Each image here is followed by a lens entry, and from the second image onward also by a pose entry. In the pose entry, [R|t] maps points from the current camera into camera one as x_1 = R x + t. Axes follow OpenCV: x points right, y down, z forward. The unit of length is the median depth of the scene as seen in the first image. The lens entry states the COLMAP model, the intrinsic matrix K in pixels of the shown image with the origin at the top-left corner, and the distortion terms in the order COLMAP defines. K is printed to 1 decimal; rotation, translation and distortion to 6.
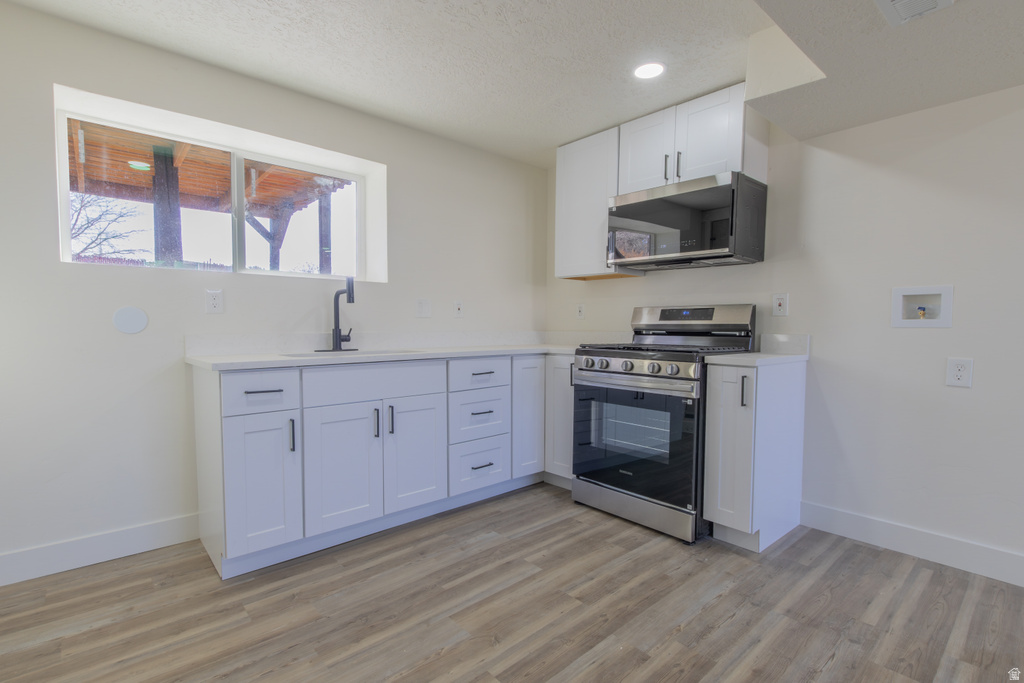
lens RADIAL K [[474.4, 0, 501.3], [0, 474.4, 339.4], [0, 0, 1]] dist [0.003238, -0.000744]
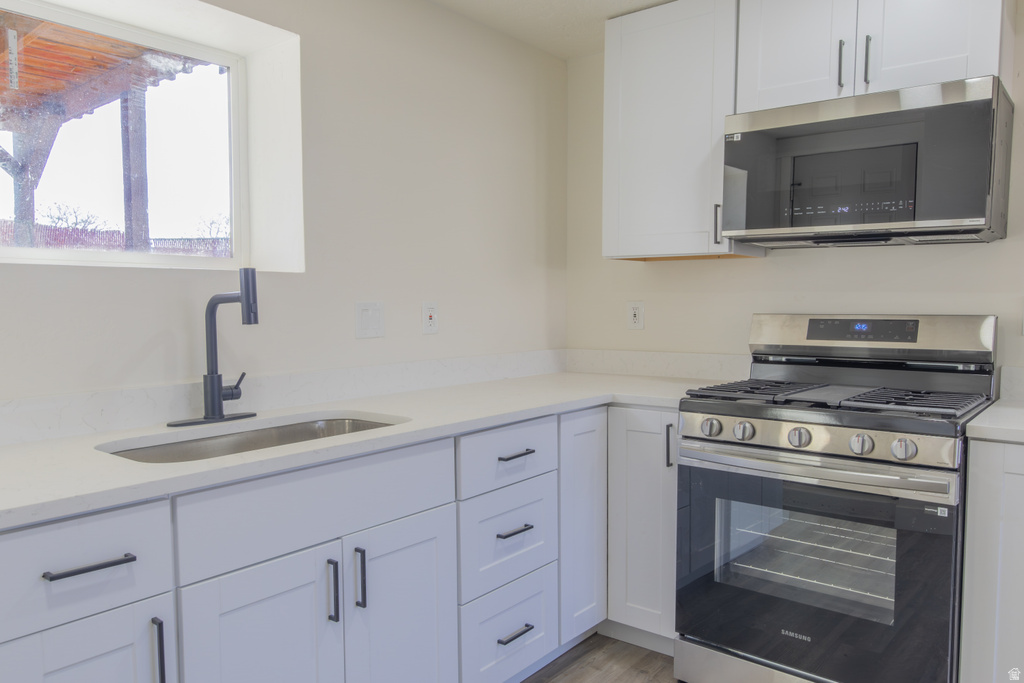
lens RADIAL K [[739.0, 0, 512.0], [0, 739.0, 341.5], [0, 0, 1]] dist [0.002368, -0.001197]
pose [[0.987566, -0.015917, 0.156394, -0.160631], [0.013304, 0.999754, 0.017742, -0.062810], [-0.156638, -0.015440, 0.987535, 0.212803]]
